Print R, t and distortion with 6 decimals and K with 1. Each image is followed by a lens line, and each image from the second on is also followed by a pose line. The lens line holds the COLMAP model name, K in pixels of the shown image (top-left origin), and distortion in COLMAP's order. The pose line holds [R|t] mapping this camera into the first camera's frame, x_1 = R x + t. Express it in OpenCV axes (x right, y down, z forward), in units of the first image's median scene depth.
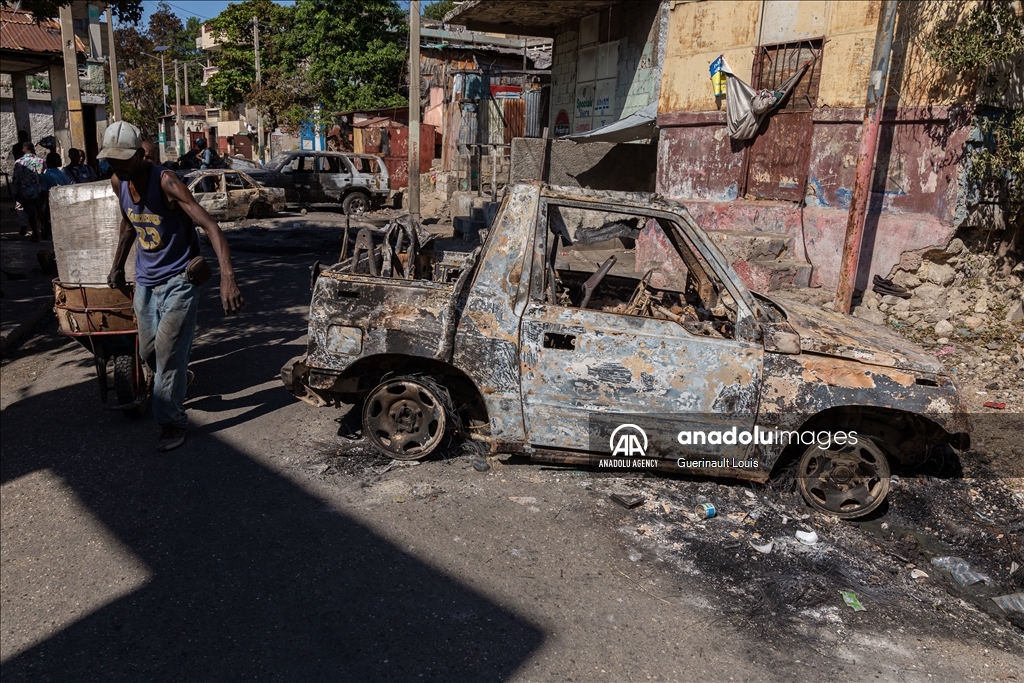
lens RADIAL K [[743.0, 0, 512.0], [0, 743.0, 341.5], [0, 0, 1]] dist [-0.004802, -0.000933]
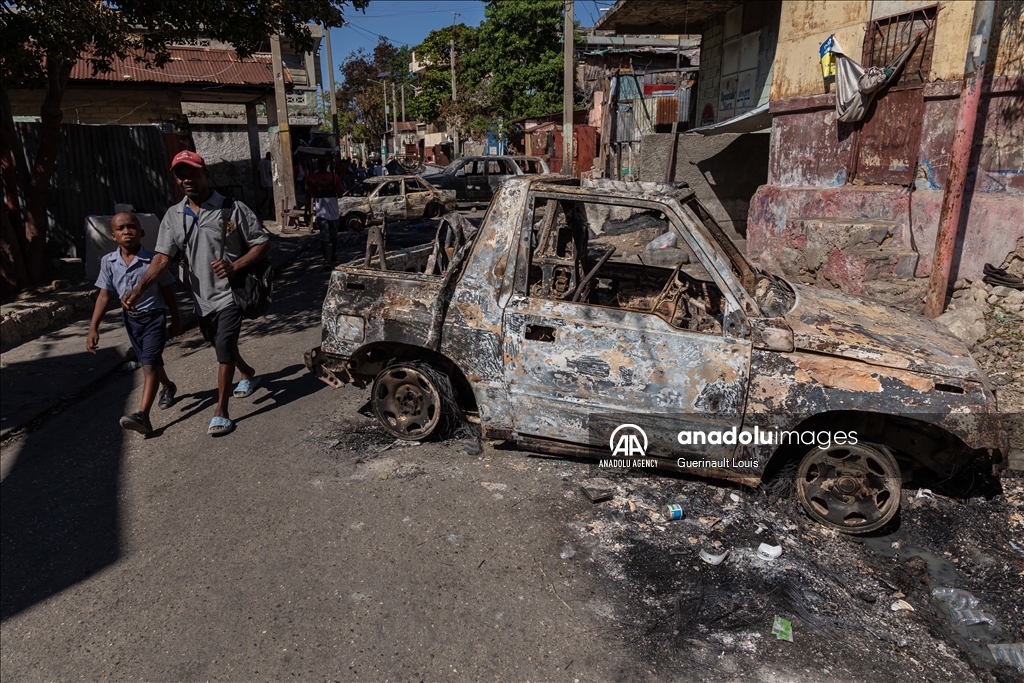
lens RADIAL K [[673.6, 0, 512.0], [0, 673.6, 341.5], [0, 0, 1]] dist [0.001147, -0.004705]
pose [[0.966278, 0.022510, -0.256517, 0.250112], [-0.016346, 0.999525, 0.026135, -0.011655], [0.256983, -0.021061, 0.966186, 0.095278]]
